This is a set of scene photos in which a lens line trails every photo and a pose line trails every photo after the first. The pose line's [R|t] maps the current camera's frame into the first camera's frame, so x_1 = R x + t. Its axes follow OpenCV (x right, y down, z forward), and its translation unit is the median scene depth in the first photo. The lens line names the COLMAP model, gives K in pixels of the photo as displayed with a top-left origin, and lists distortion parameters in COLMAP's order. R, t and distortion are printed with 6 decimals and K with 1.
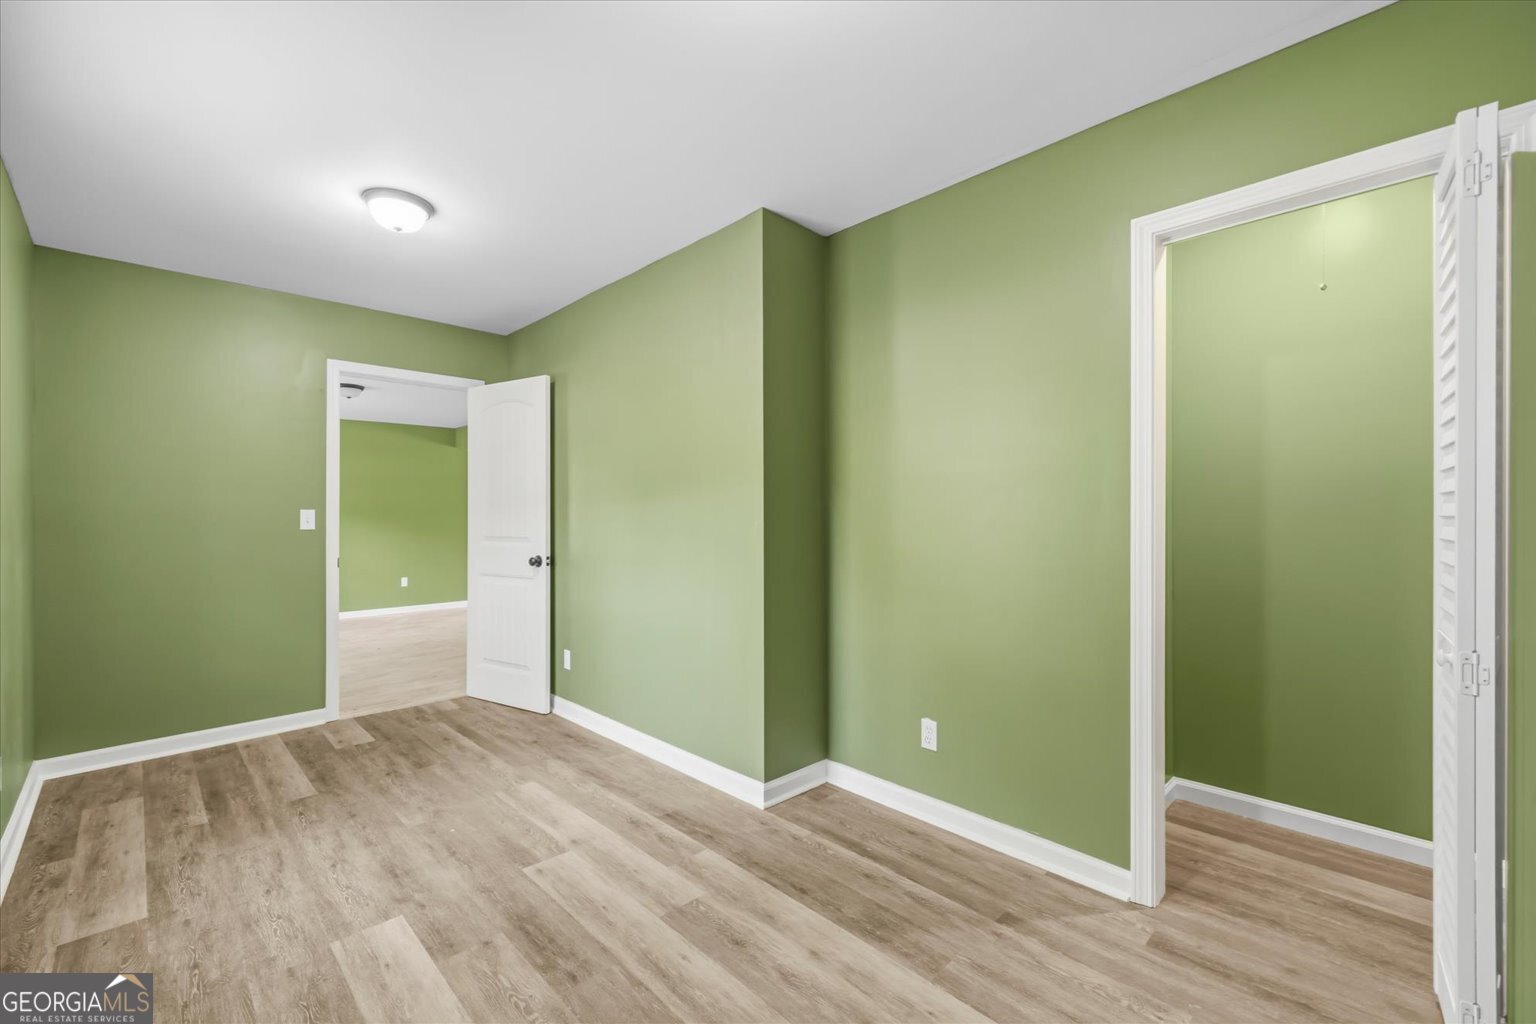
lens RADIAL K [[718.4, 0, 761.4], [0, 718.4, 516.2], [0, 0, 1]] dist [0.000822, 0.000682]
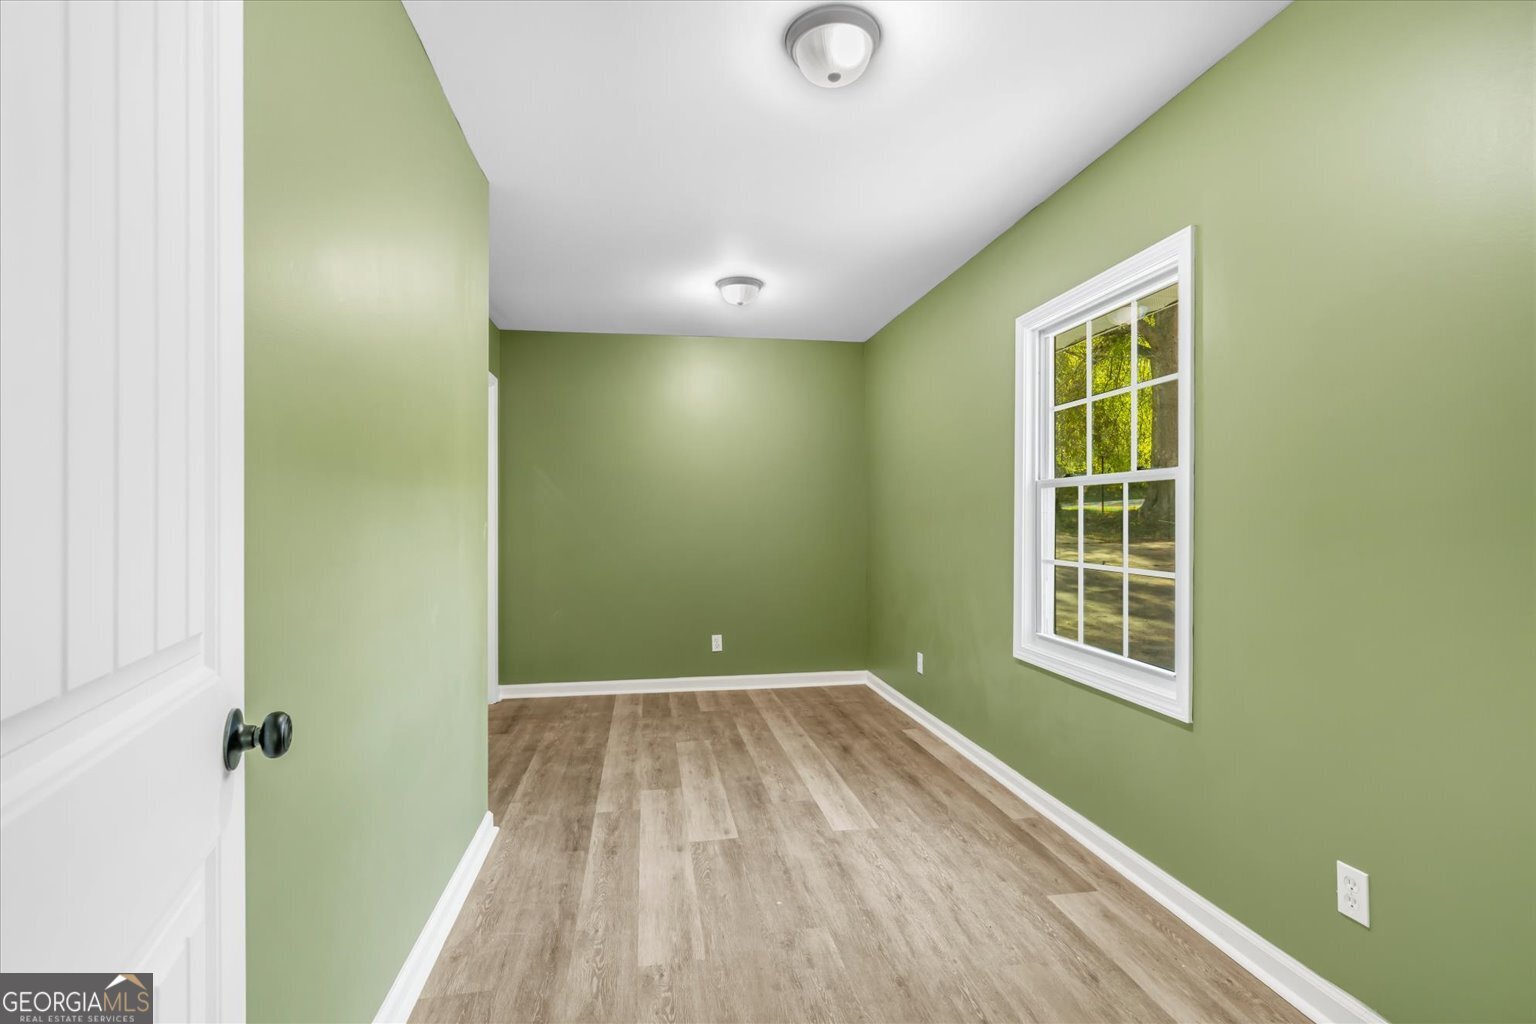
lens RADIAL K [[718.4, 0, 761.4], [0, 718.4, 516.2], [0, 0, 1]] dist [0.000822, 0.000682]
pose [[-0.846404, 0.007555, 0.532488, -1.003260], [0.007035, 0.999971, -0.003004, -0.011036], [-0.532495, 0.001203, -0.846432, 2.003701]]
